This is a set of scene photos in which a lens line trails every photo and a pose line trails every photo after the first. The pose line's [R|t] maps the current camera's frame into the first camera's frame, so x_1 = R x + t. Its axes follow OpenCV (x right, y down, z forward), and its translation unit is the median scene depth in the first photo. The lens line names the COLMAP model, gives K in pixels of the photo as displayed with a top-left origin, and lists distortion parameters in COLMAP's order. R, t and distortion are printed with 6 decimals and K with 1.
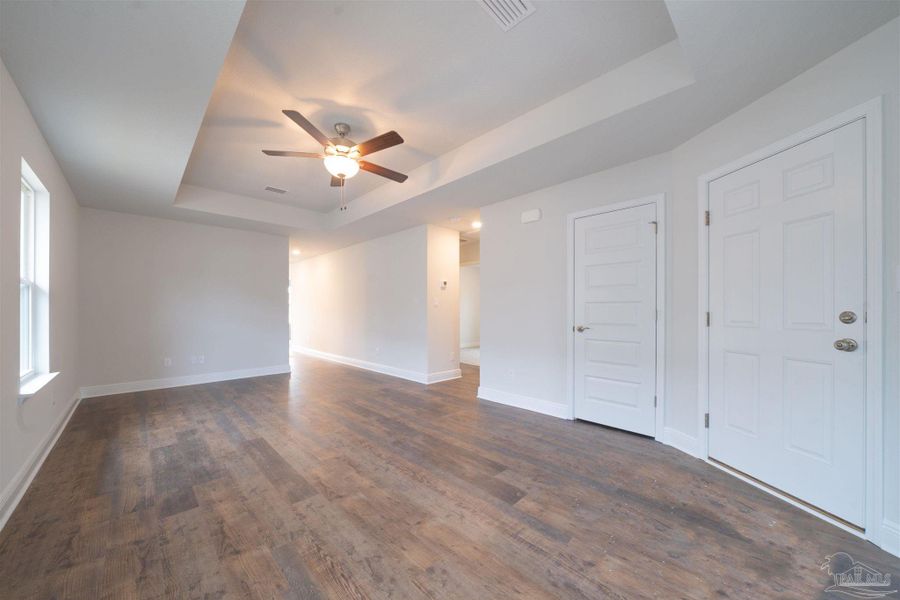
lens RADIAL K [[322.4, 0, 447.3], [0, 322.4, 312.6], [0, 0, 1]] dist [-0.002113, -0.000114]
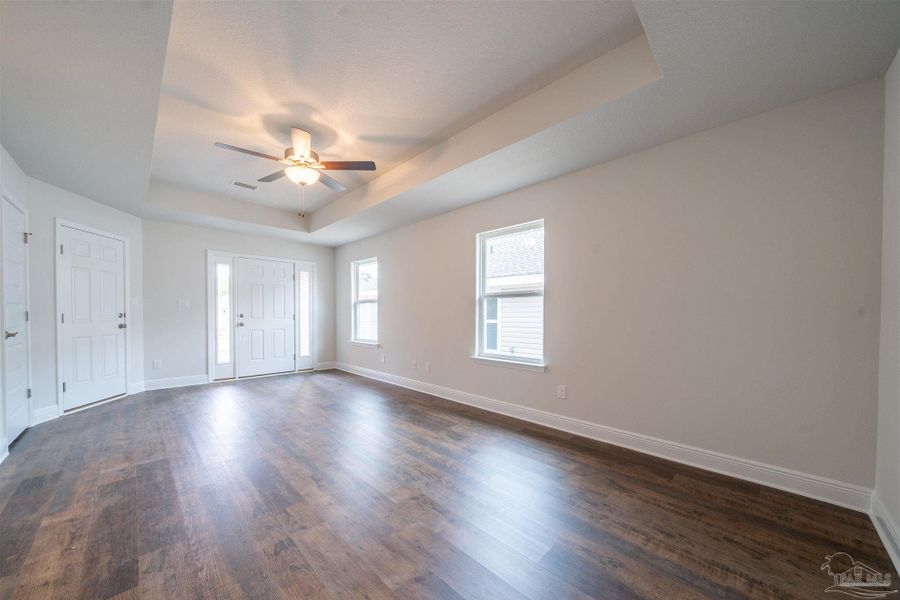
lens RADIAL K [[322.4, 0, 447.3], [0, 322.4, 312.6], [0, 0, 1]] dist [-0.002113, -0.000114]
pose [[-0.999976, -0.003718, -0.005814, -0.807524], [-0.003753, 0.999976, 0.005901, -0.019936], [0.005792, 0.005922, -0.999966, 2.105775]]
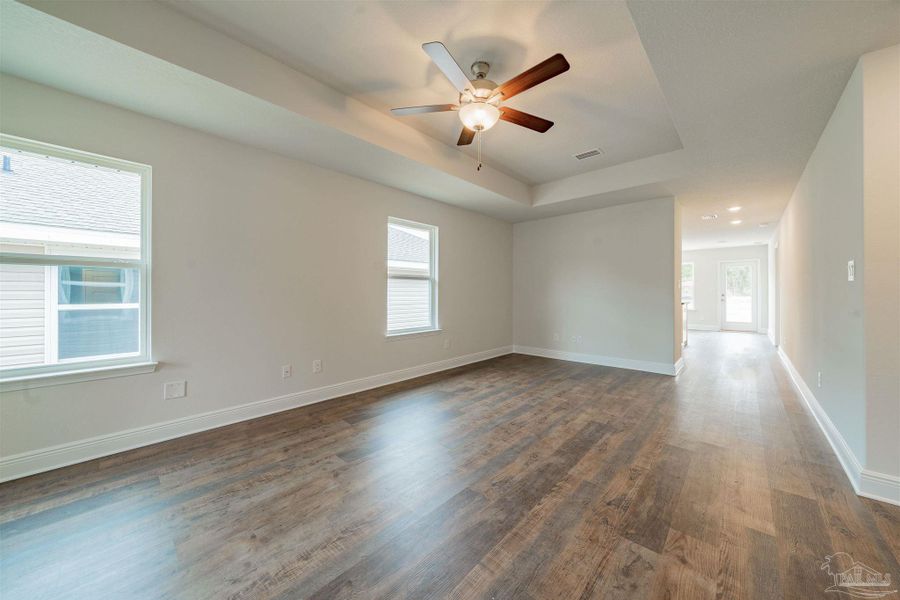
lens RADIAL K [[320.6, 0, 446.2], [0, 320.6, 295.1], [0, 0, 1]] dist [-0.014859, -0.000072]
pose [[0.043970, 0.005240, -0.999019, 0.480173], [-0.004425, 0.999977, 0.005050, -0.006438], [0.999023, 0.004198, 0.043992, 0.902259]]
